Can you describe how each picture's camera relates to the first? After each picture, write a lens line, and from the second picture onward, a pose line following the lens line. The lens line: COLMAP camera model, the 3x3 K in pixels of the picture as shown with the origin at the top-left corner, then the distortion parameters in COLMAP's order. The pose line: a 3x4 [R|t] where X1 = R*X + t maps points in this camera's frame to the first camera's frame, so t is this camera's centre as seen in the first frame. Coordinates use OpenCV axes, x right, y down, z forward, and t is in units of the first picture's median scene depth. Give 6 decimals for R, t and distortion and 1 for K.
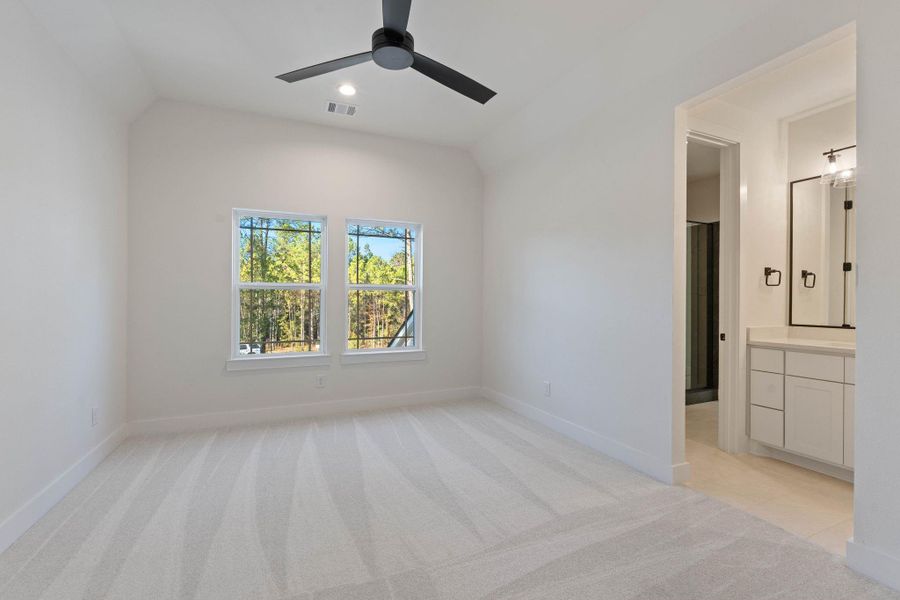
lens RADIAL K [[409.1, 0, 440.7], [0, 409.1, 299.7], [0, 0, 1]] dist [-0.001534, -0.000394]
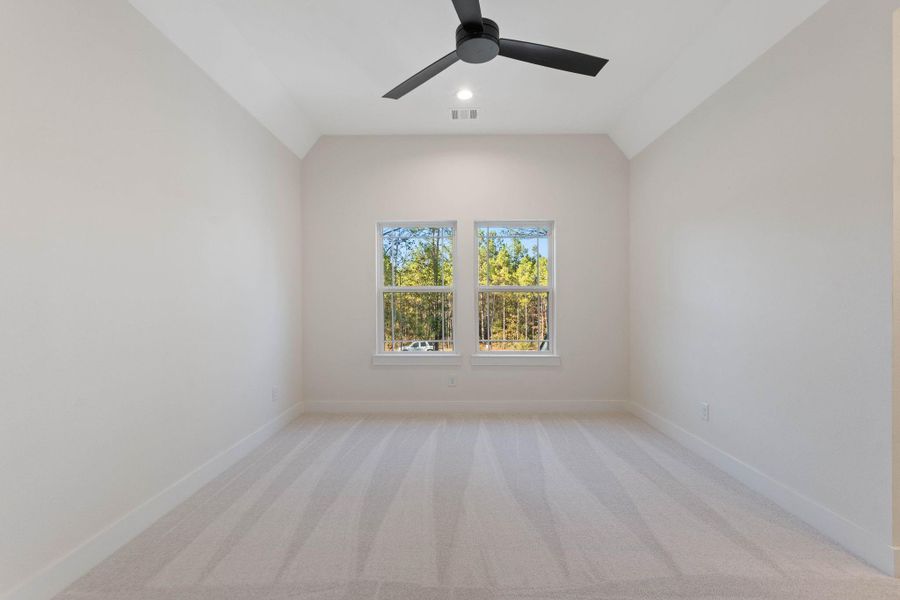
lens RADIAL K [[405.2, 0, 449.2], [0, 405.2, 302.3], [0, 0, 1]] dist [0.001287, 0.000301]
pose [[0.907009, -0.002357, -0.421104, 0.154559], [0.003092, 0.999995, 0.001062, -0.000100], [0.421099, -0.002265, 0.907012, 0.072009]]
